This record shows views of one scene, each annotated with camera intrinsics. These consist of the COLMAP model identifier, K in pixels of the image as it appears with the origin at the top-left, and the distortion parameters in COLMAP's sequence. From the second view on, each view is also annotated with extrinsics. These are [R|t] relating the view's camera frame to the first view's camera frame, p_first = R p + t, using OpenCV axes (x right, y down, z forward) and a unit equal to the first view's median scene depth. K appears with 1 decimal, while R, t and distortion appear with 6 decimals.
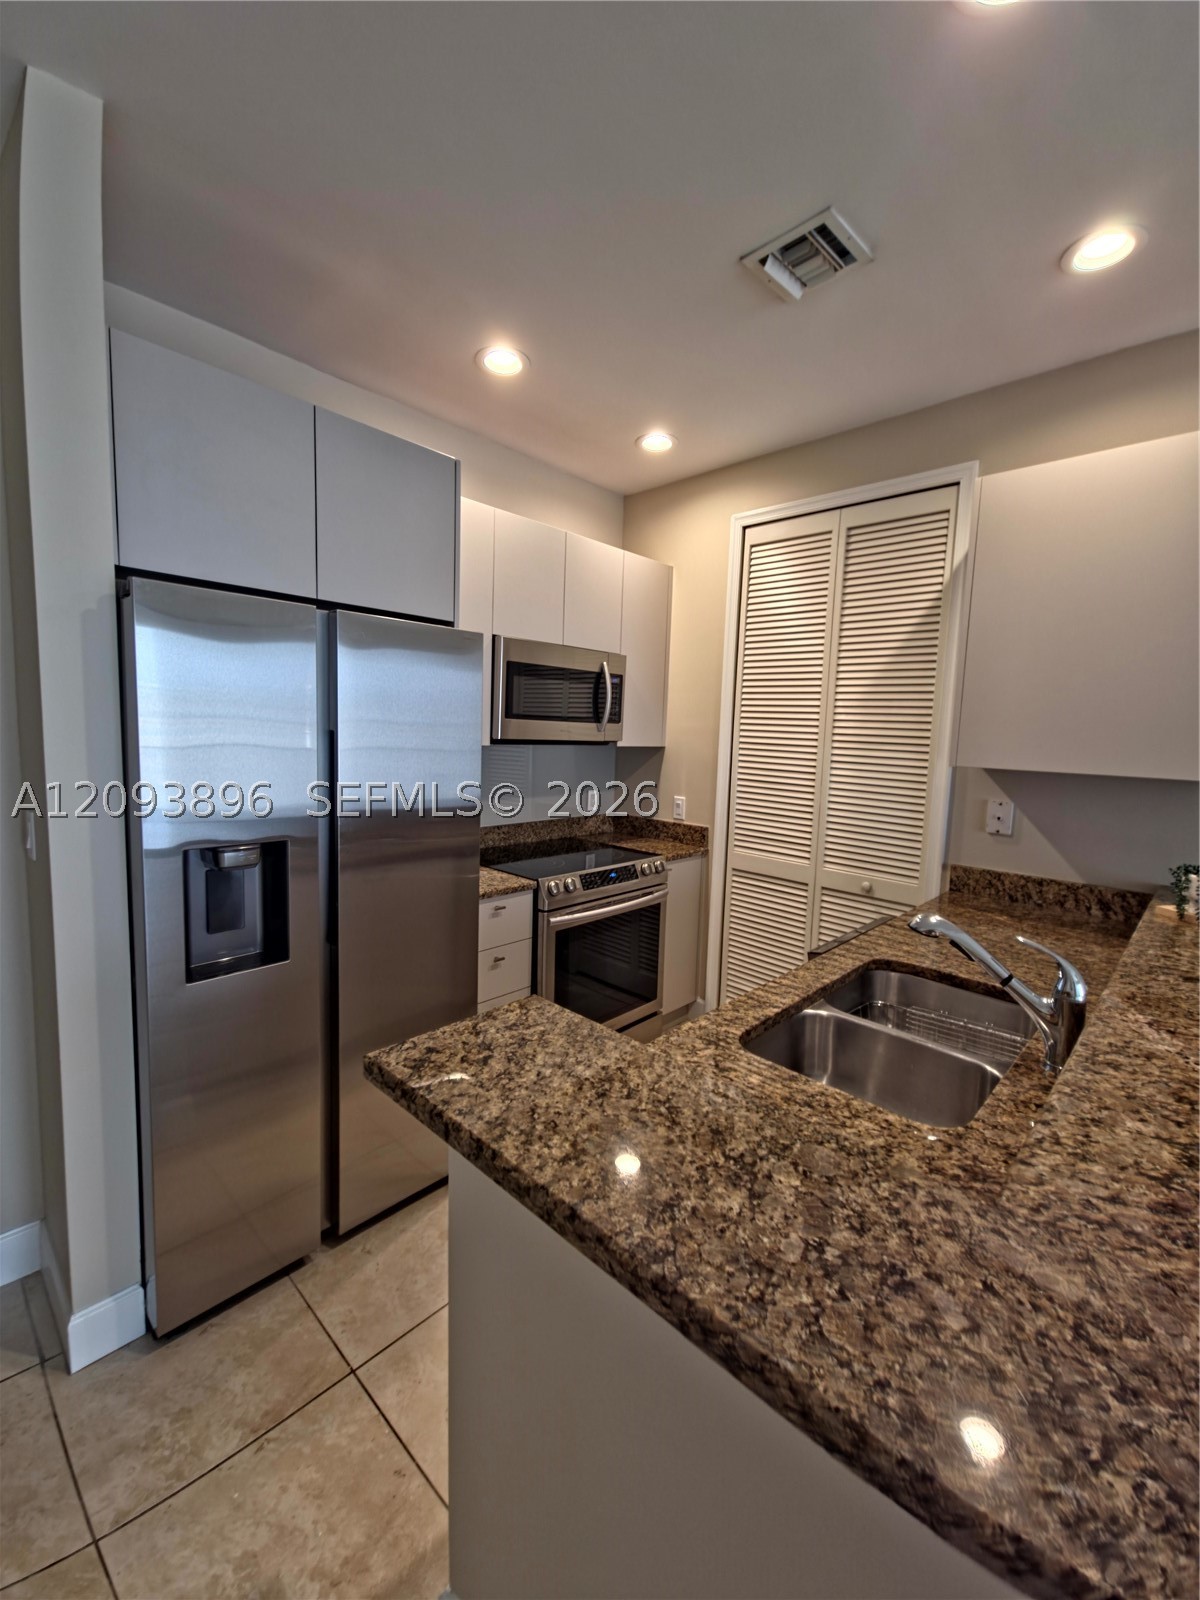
lens RADIAL K [[673.0, 0, 592.7], [0, 673.0, 793.6], [0, 0, 1]] dist [0.000908, 0.000253]
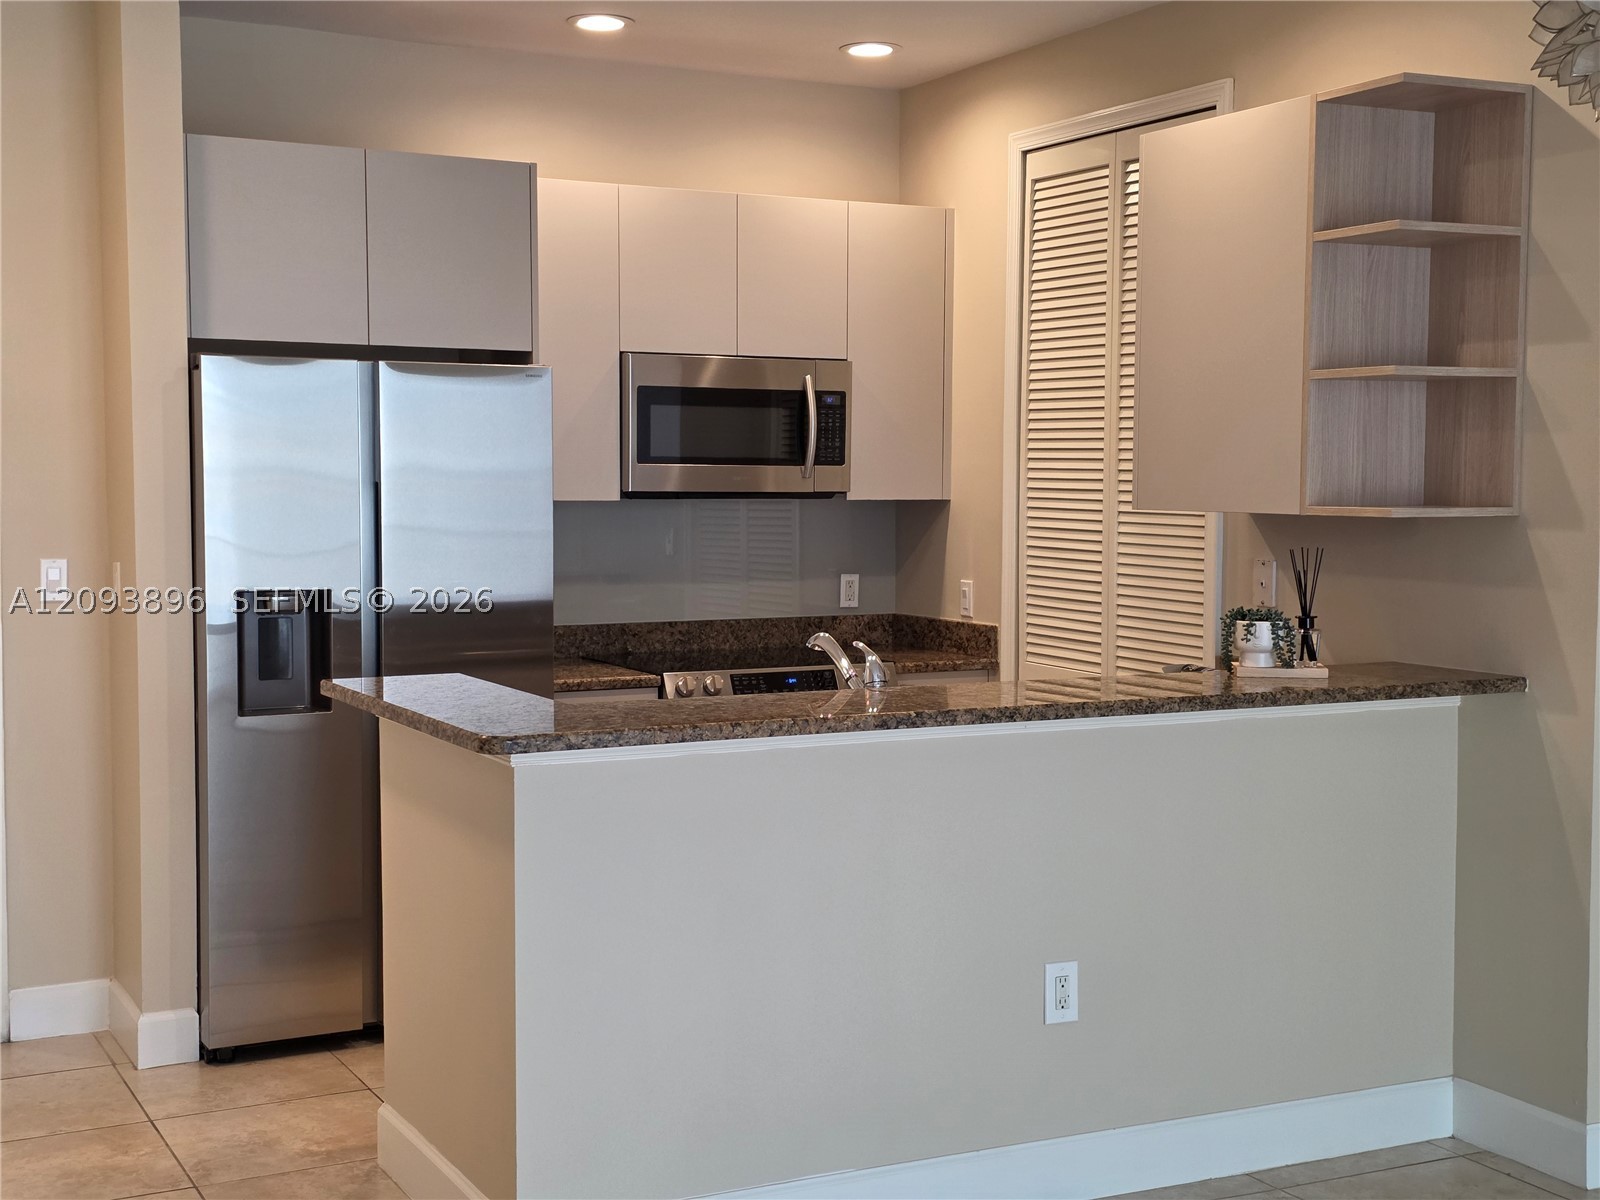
lens RADIAL K [[2133.4, 0, 800.0], [0, 2133.4, 600.0], [0, 0, 1]] dist [0.286631, -0.823696]
pose [[0.949397, -0.011010, -0.313887, 0.680005], [-0.002313, 0.999113, -0.042042, 0.119992], [0.314071, 0.040641, 0.948529, -1.024927]]
